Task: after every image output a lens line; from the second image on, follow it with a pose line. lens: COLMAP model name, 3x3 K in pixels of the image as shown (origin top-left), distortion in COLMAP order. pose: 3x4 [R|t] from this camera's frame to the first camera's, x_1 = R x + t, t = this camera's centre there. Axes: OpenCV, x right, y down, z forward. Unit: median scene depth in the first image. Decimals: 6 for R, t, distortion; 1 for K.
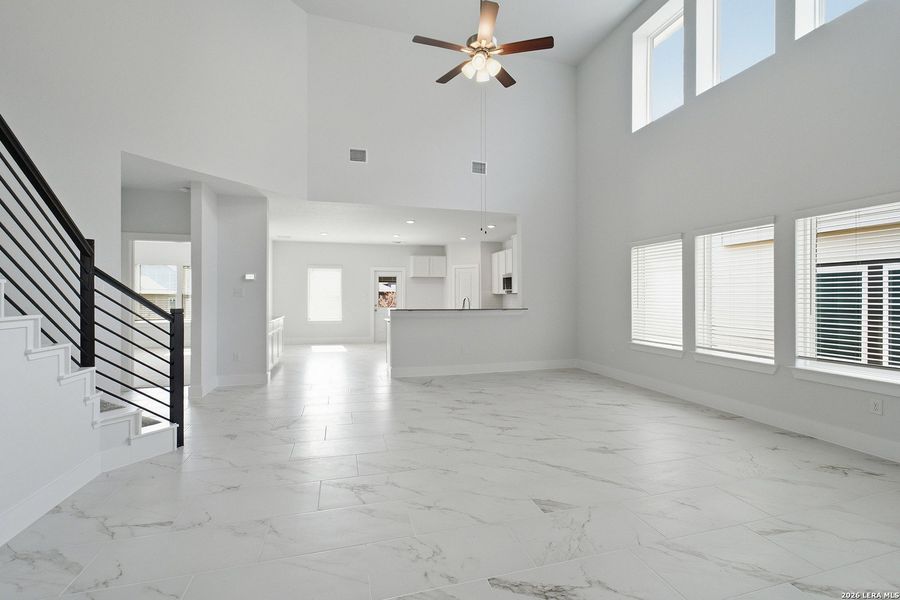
lens RADIAL K [[393.0, 0, 450.0], [0, 393.0, 300.0], [0, 0, 1]] dist [-0.025536, 0.000183]
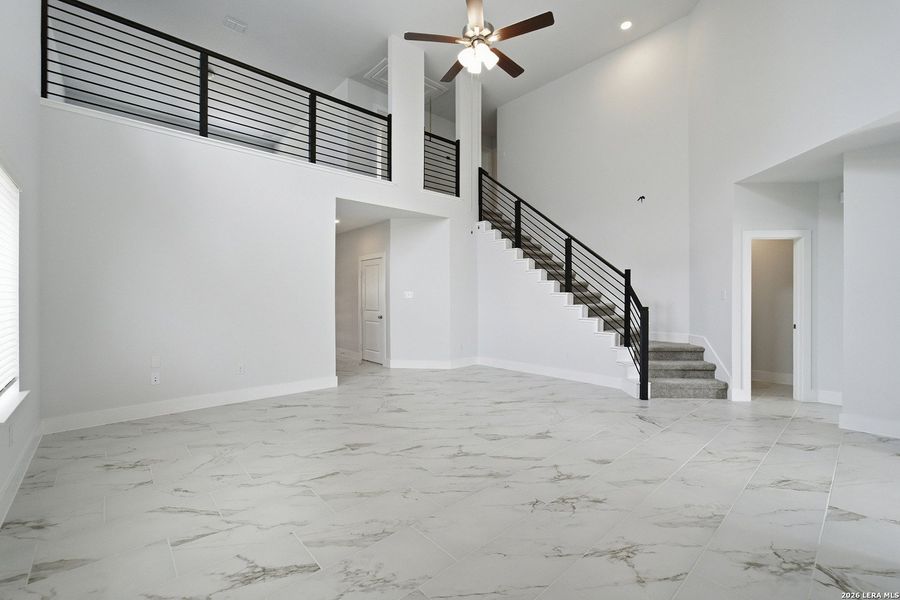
lens RADIAL K [[373.6, 0, 450.0], [0, 373.6, 300.0], [0, 0, 1]] dist [-0.002256, 0.000293]
pose [[-0.900050, 0.003189, -0.435775, 0.542143], [-0.003706, 0.999881, 0.014971, -0.019412], [0.435771, 0.015090, -0.899931, 1.809046]]
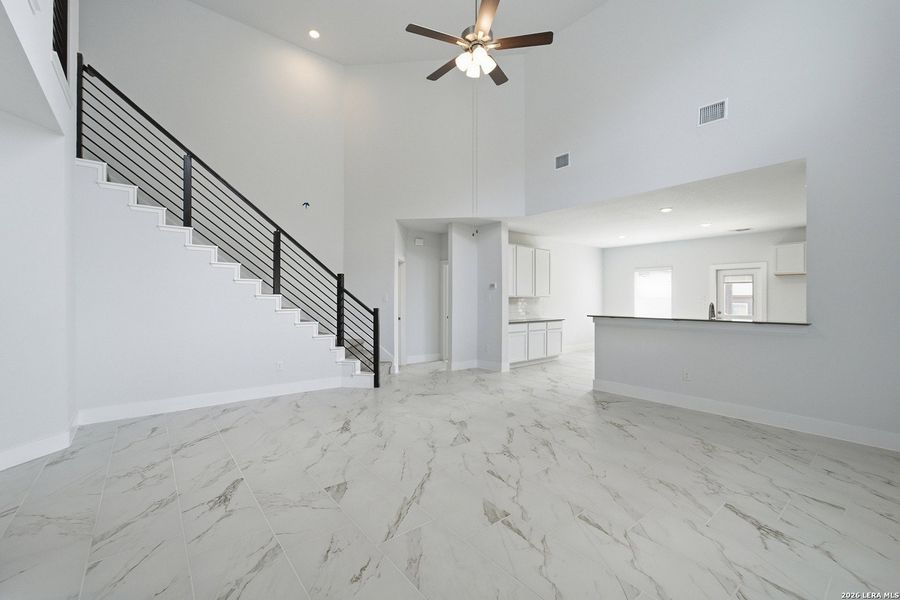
lens RADIAL K [[377.1, 0, 439.8], [0, 377.1, 303.3], [0, 0, 1]] dist [-0.009801, 0.000086]
pose [[0.374841, 0.005626, -0.927072, 0.902830], [-0.011578, 0.999932, 0.001387, -0.003800], [0.927017, 0.010214, 0.374881, 0.576717]]
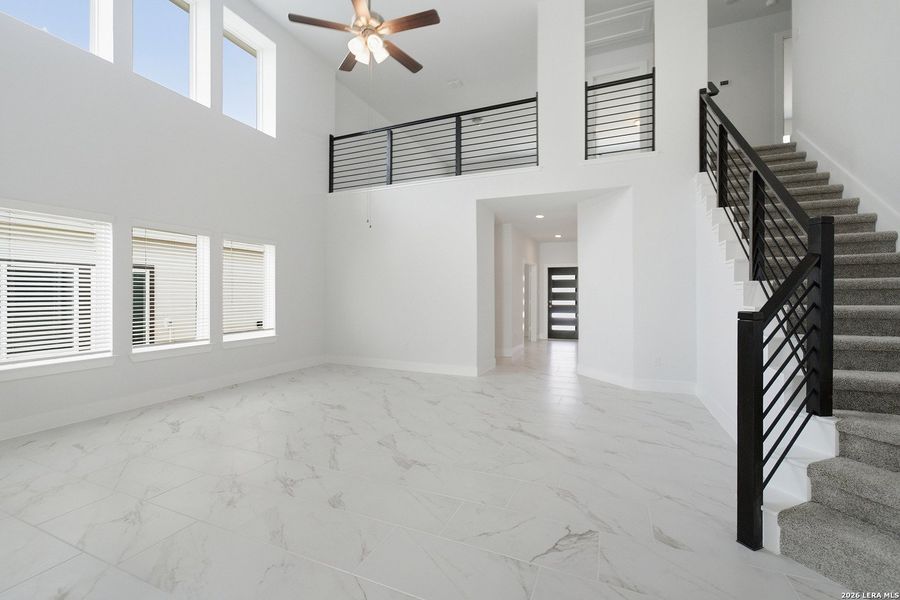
lens RADIAL K [[379.2, 0, 449.3], [0, 379.2, 288.7], [0, 0, 1]] dist [-0.000968, 0.000182]
pose [[-0.776914, 0.012999, 0.629473, -0.655281], [0.007407, 0.999906, -0.011508, -0.002900], [-0.629564, -0.004278, -0.776937, 1.600487]]
